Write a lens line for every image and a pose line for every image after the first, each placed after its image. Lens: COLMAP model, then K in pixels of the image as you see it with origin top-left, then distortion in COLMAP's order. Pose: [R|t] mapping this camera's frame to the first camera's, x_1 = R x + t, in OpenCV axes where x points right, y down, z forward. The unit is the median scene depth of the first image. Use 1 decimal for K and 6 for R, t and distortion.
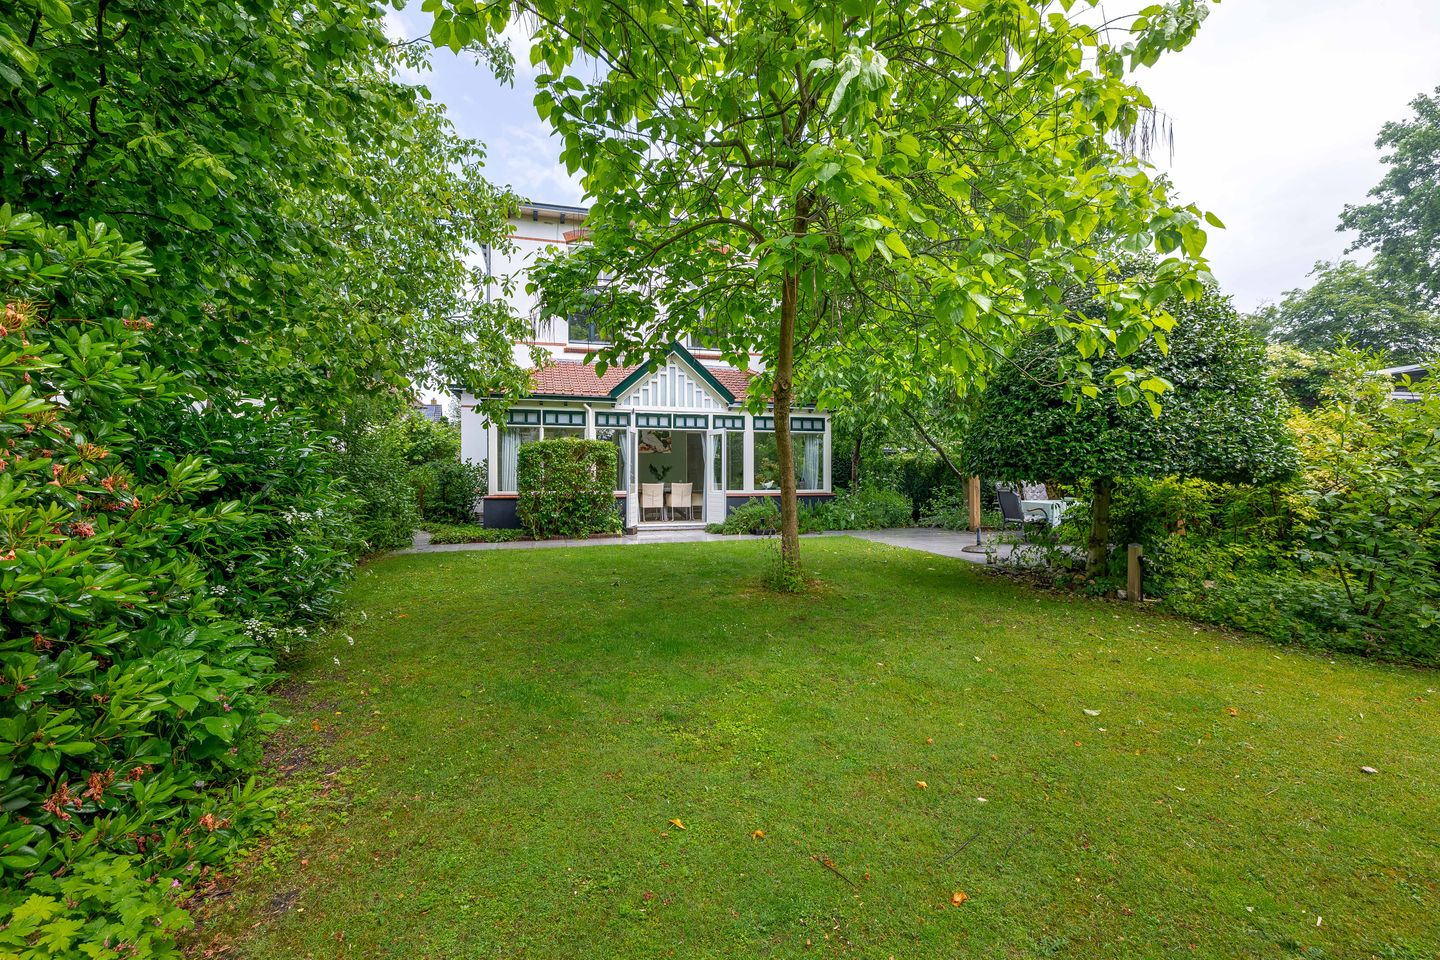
lens RADIAL K [[622.4, 0, 705.9], [0, 622.4, 475.9], [0, 0, 1]] dist [0.001617, -0.000044]
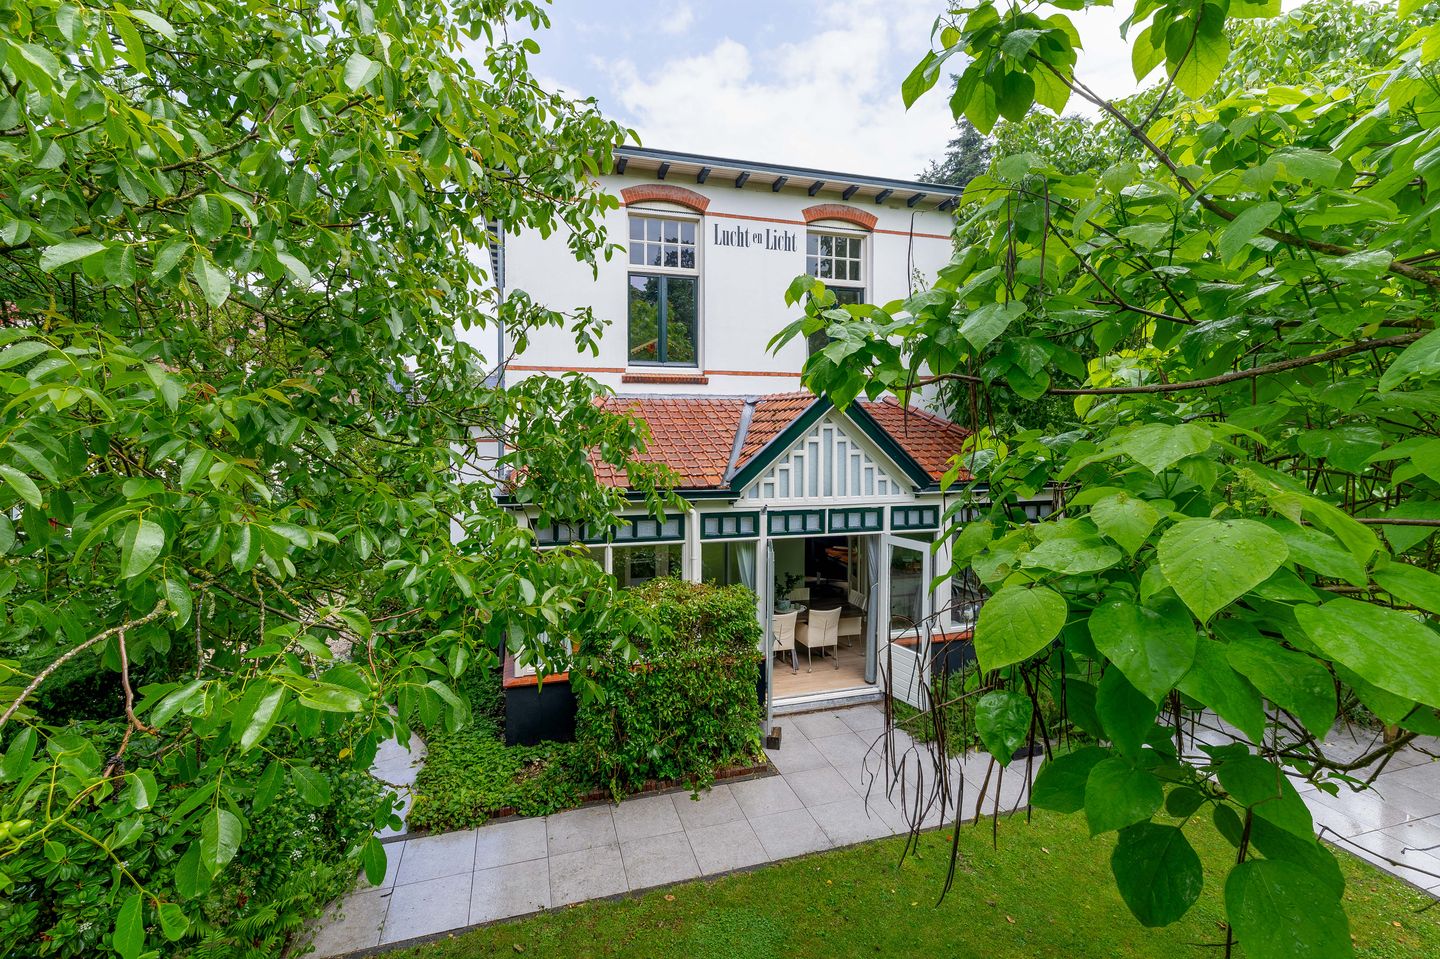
lens RADIAL K [[646.9, 0, 712.1], [0, 646.9, 434.4], [0, 0, 1]] dist [0.000953, -0.000011]
pose [[0.999374, 0.002871, 0.035257, -0.185555], [-0.003333, 0.999909, 0.013049, -0.179703], [-0.035217, -0.013159, 0.999293, 0.407415]]
